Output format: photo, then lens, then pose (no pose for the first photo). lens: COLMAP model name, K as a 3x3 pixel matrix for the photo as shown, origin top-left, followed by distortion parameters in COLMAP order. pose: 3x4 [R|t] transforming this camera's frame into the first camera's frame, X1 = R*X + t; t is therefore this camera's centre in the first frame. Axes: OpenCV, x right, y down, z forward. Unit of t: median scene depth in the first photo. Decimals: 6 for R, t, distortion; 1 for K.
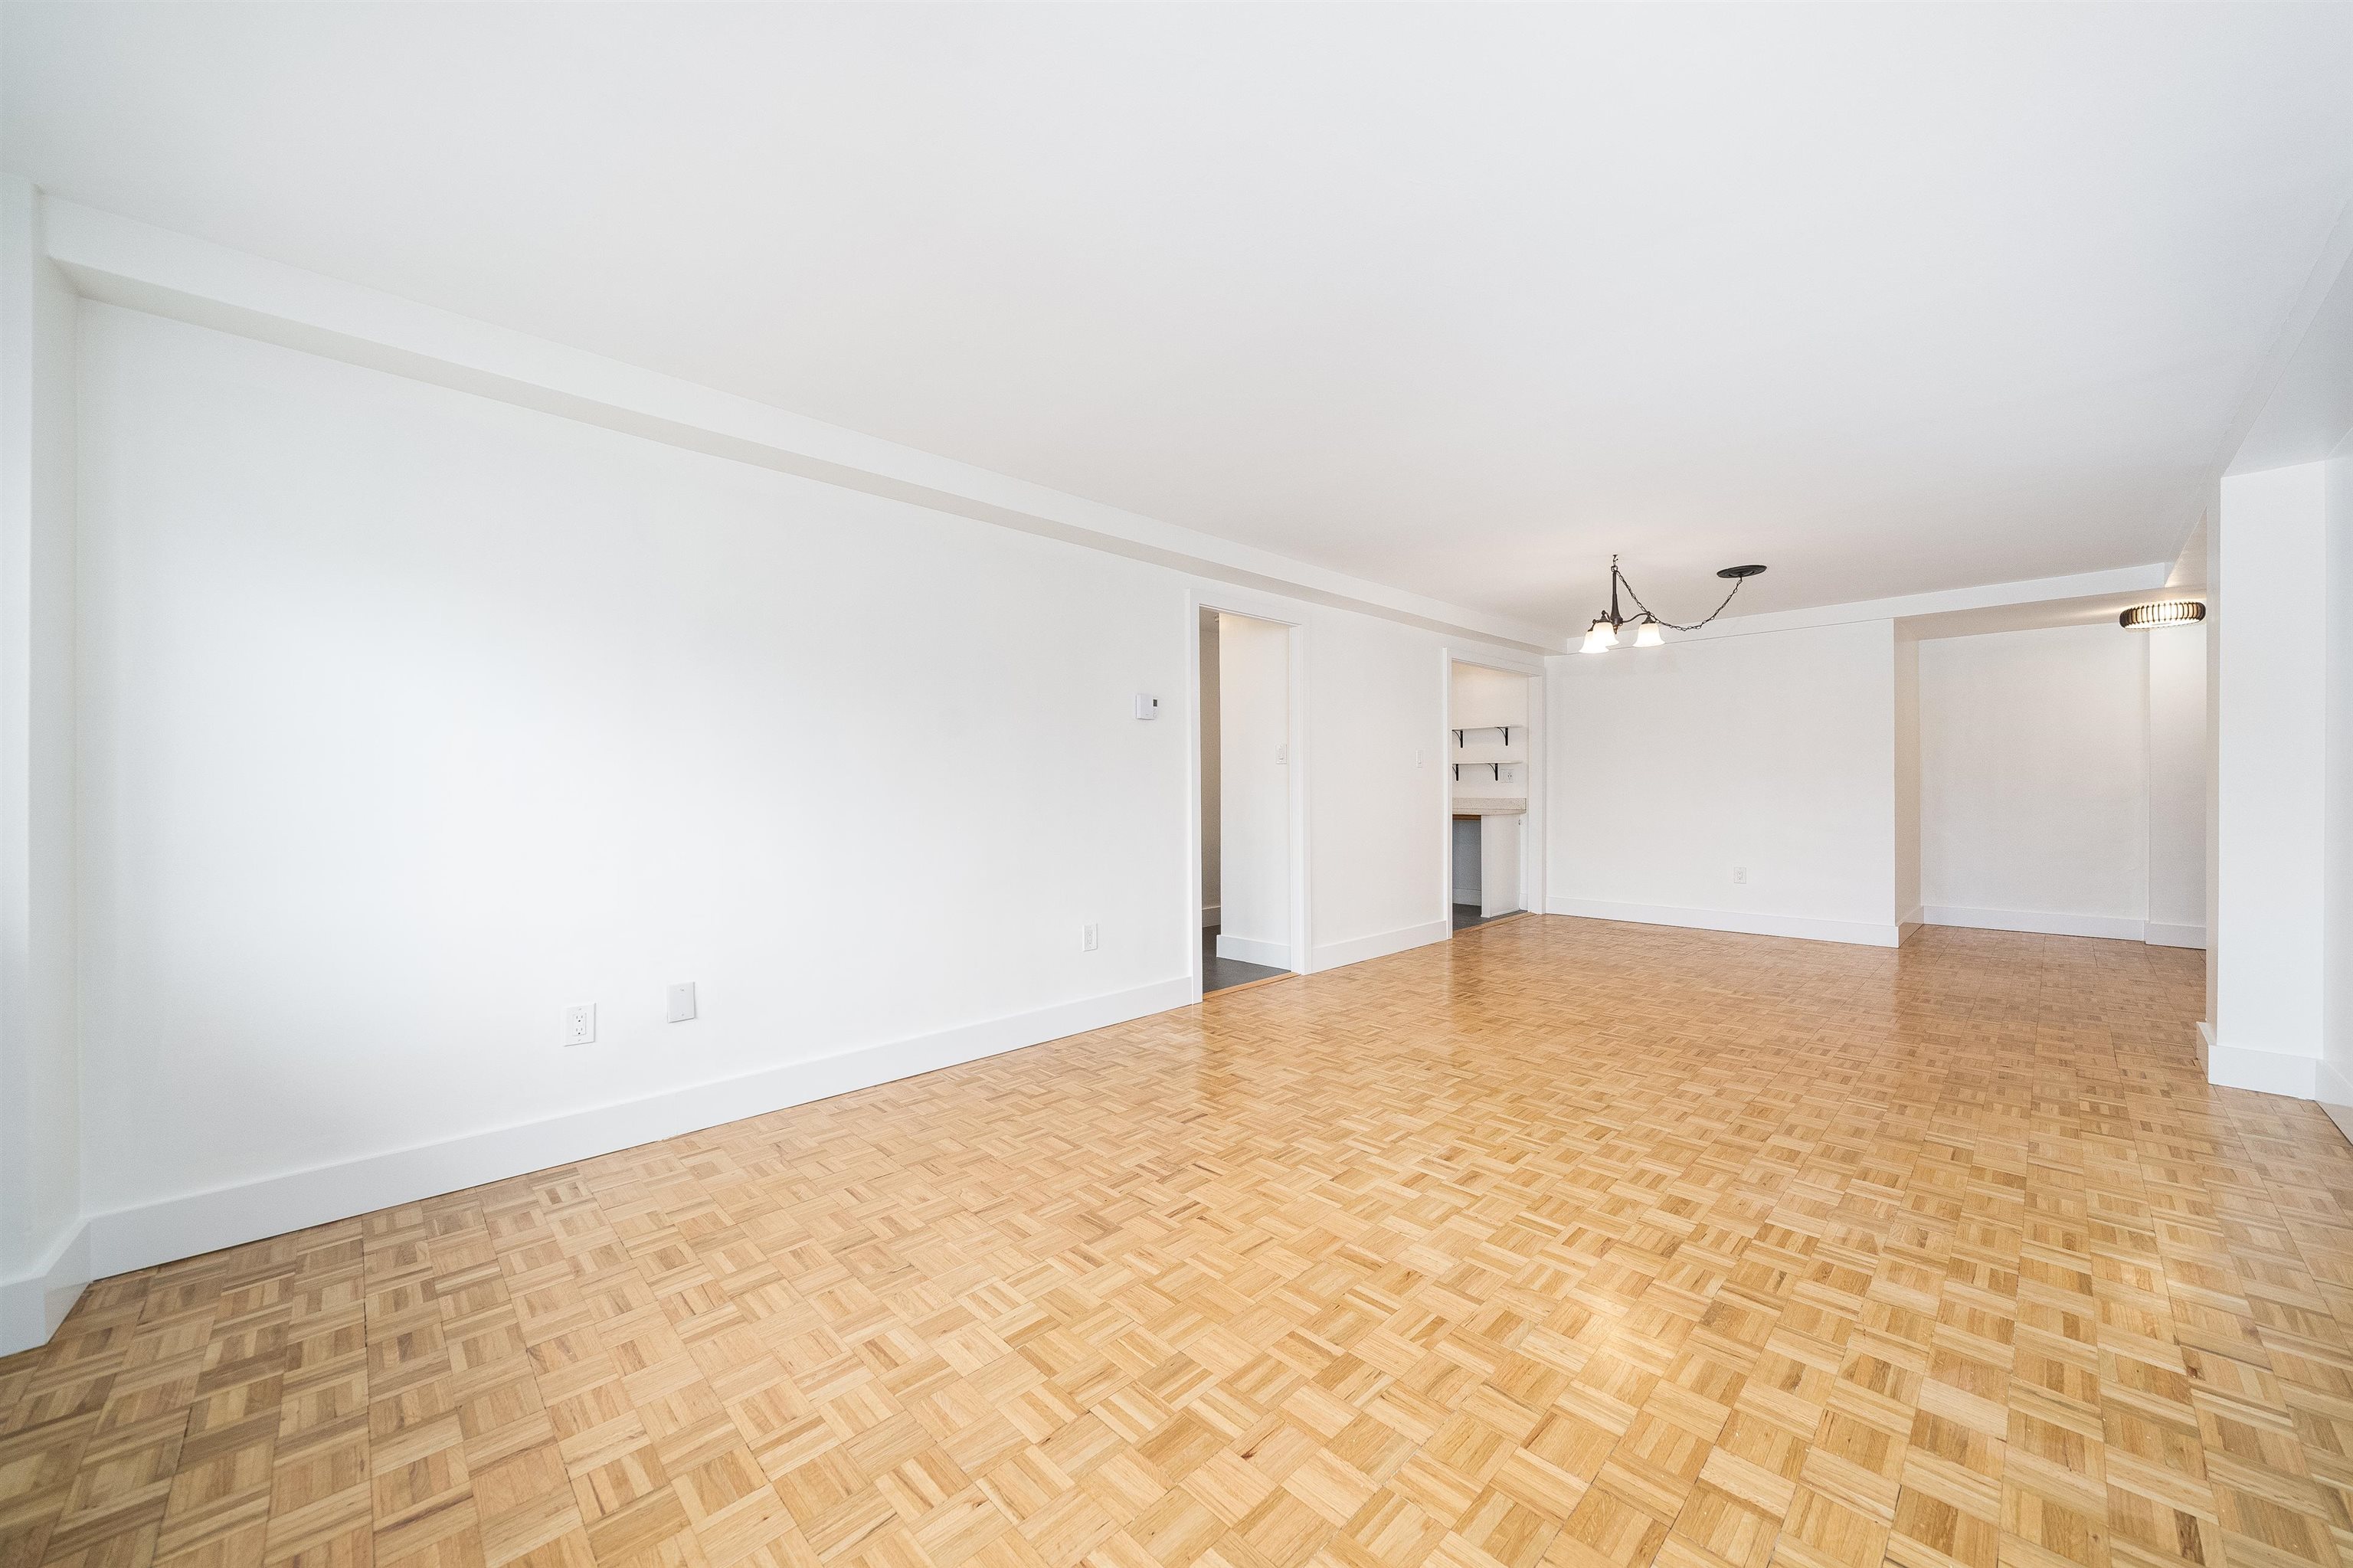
lens RADIAL K [[869.6, 0, 1155.2], [0, 869.6, 775.4], [0, 0, 1]] dist [0.000833, -0.000588]
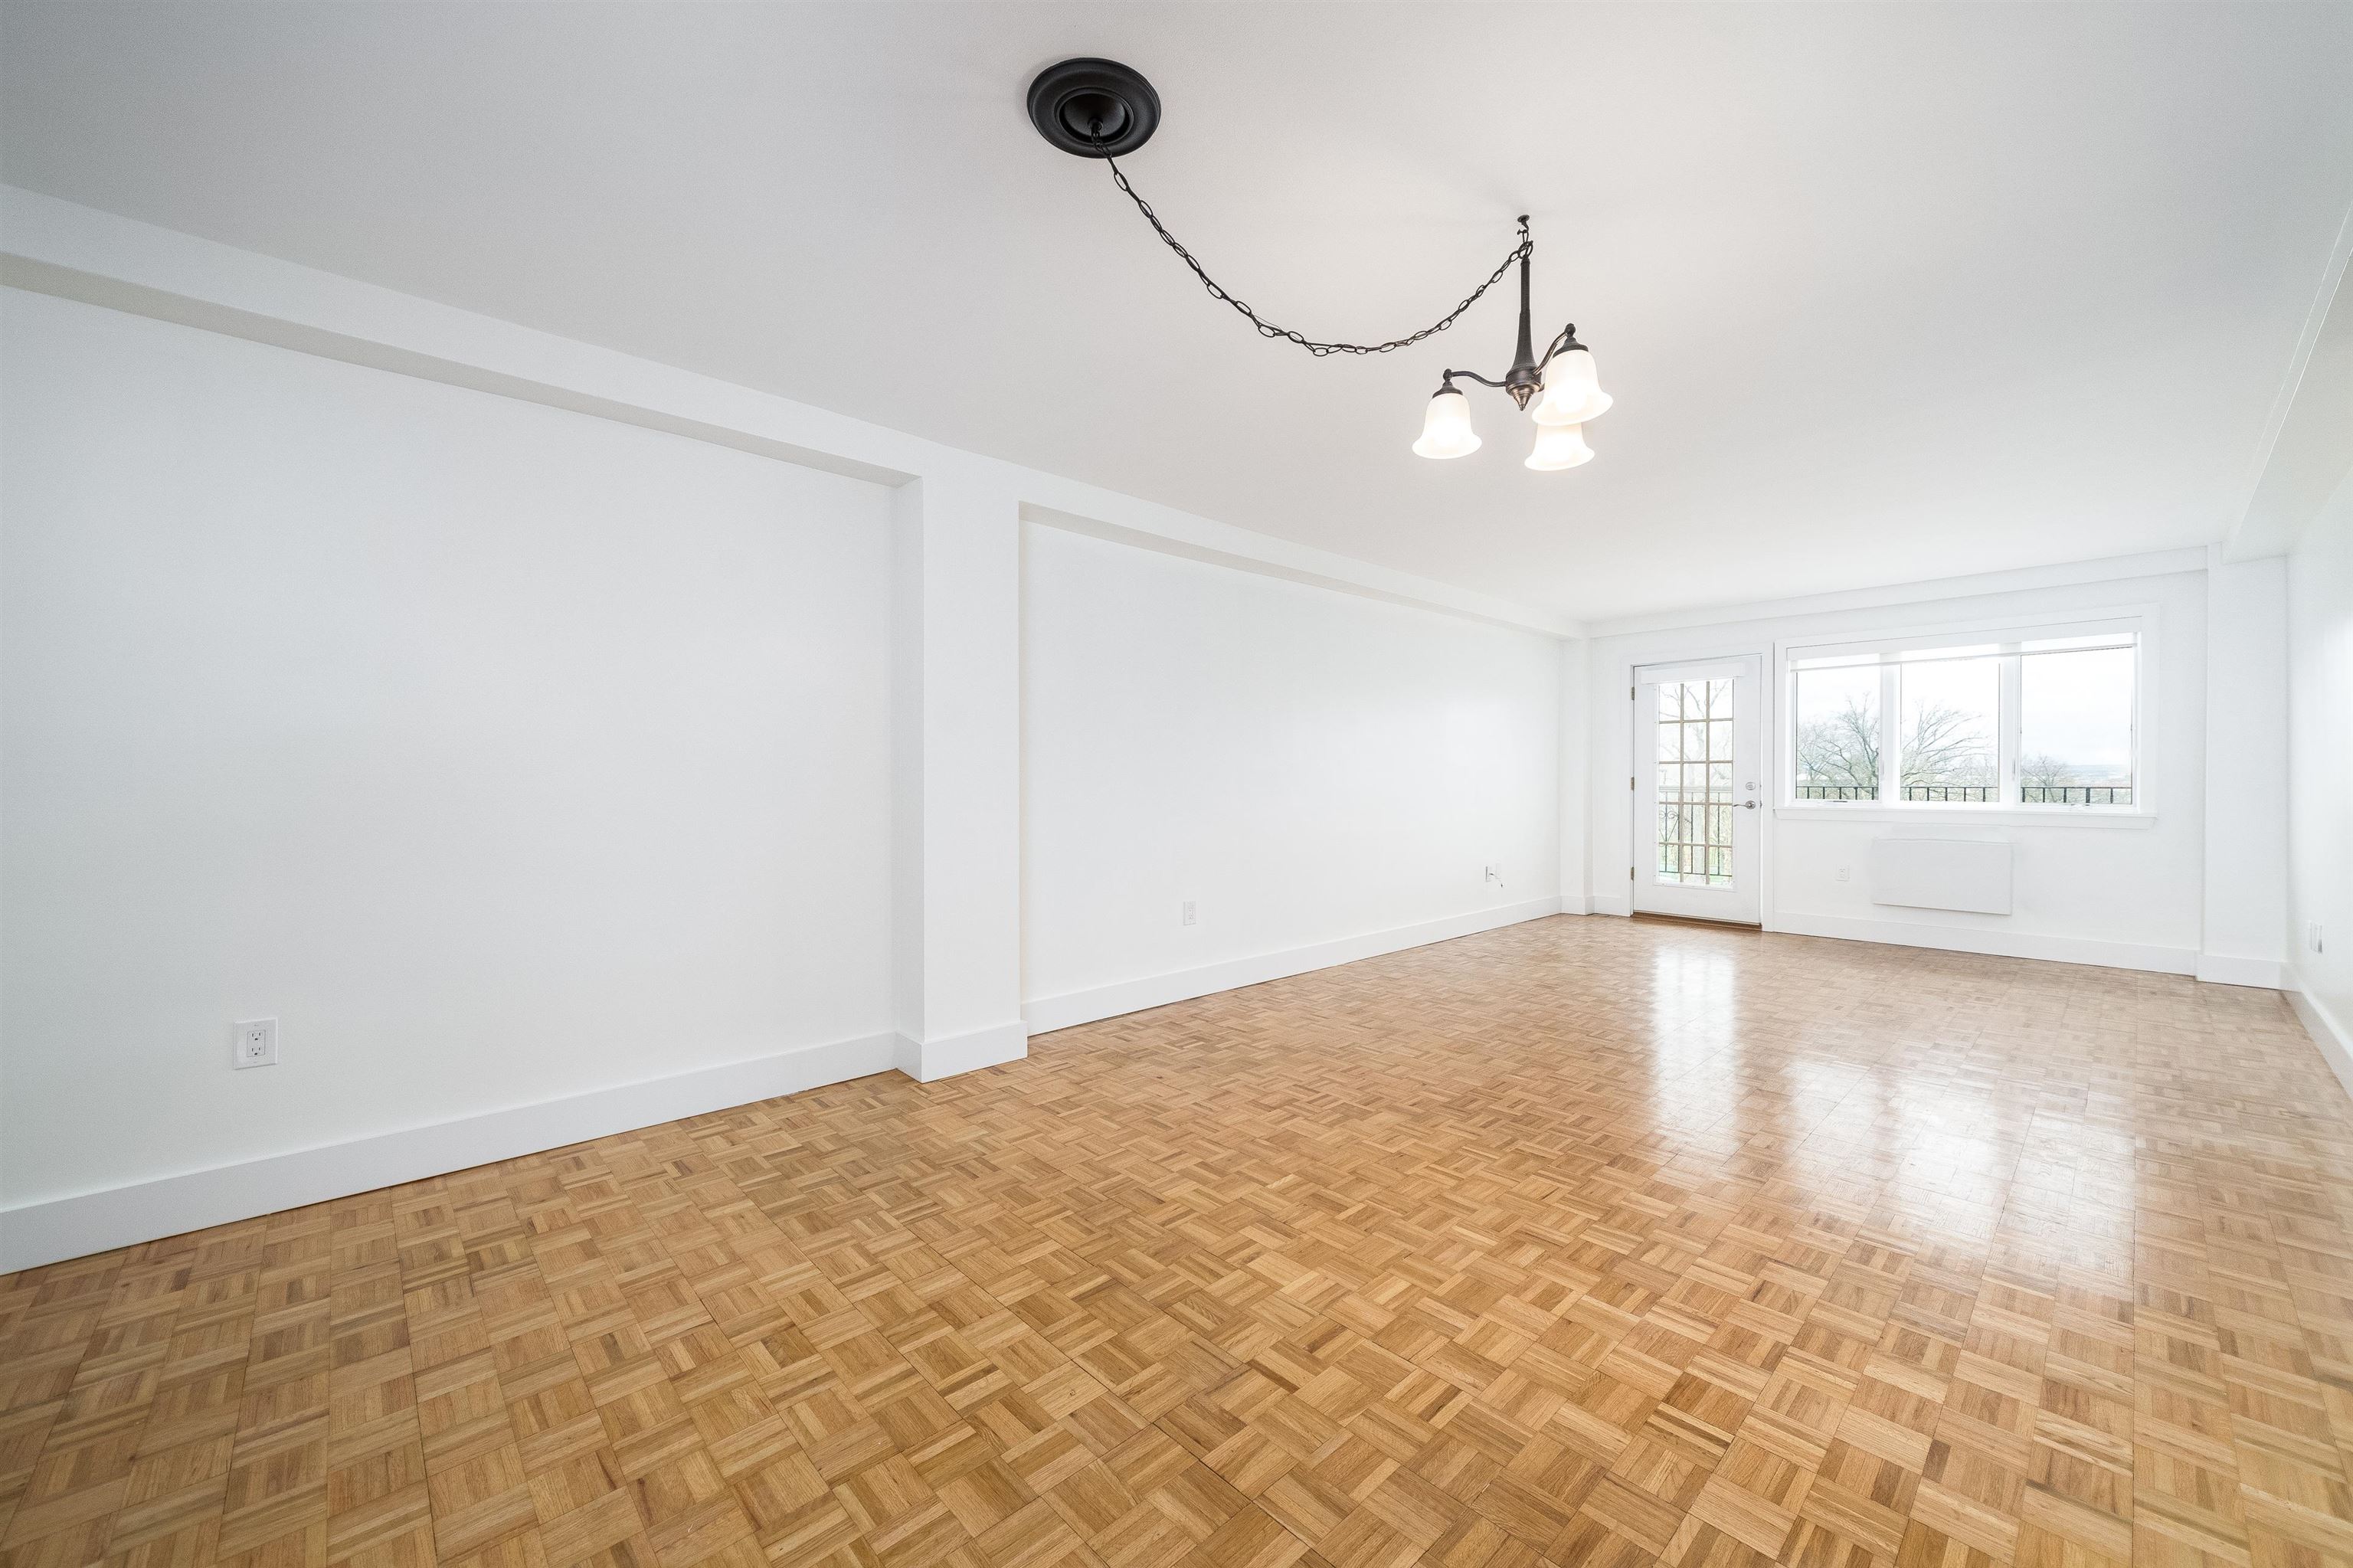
lens RADIAL K [[869.6, 0, 1165.3], [0, 869.6, 799.5], [0, 0, 1]] dist [0.000833, -0.000588]
pose [[-0.999637, 0.008771, 0.025476, 1.146951], [0.009015, 0.999914, 0.009482, 0.028628], [-0.025391, 0.009708, -0.999630, 2.356618]]
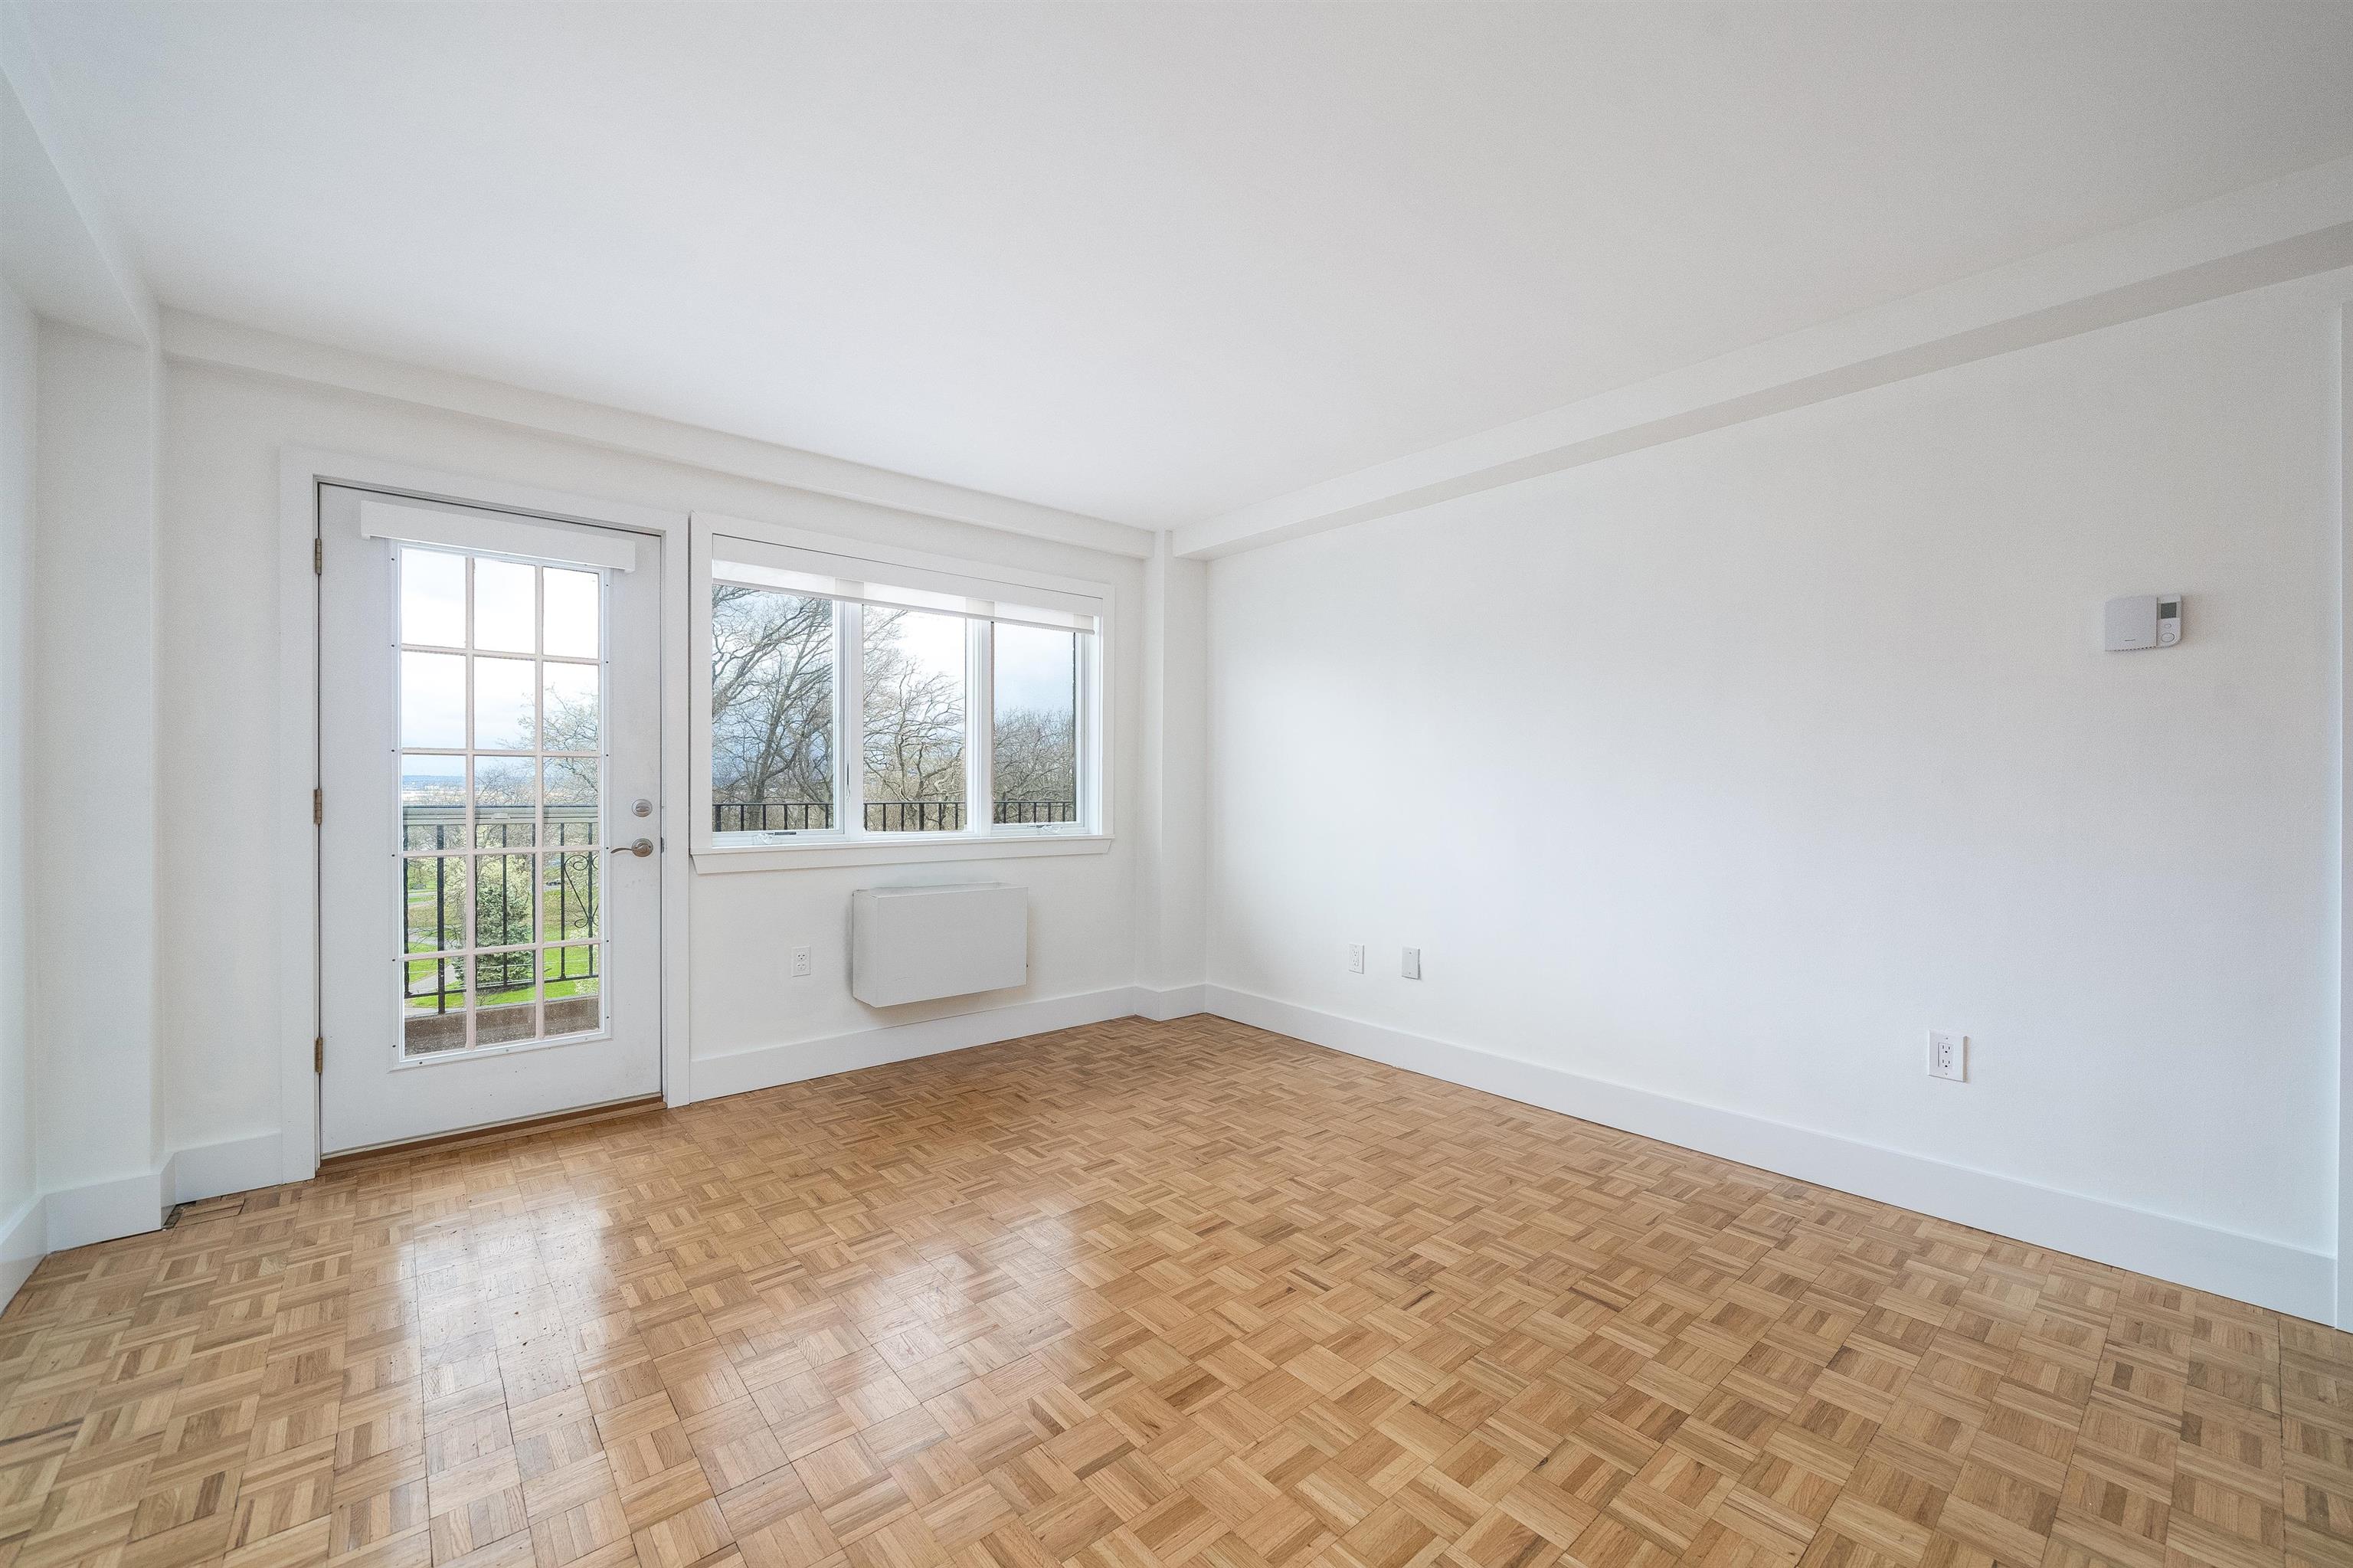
lens RADIAL K [[952.4, 0, 1193.5], [0, 952.4, 803.0], [0, 0, 1]] dist [-0.004604, 0.000135]
pose [[-0.062329, 0.019603, -0.997863, 0.803010], [0.011252, 0.999757, 0.018937, 0.009060], [0.997992, -0.010047, -0.062534, 0.789042]]
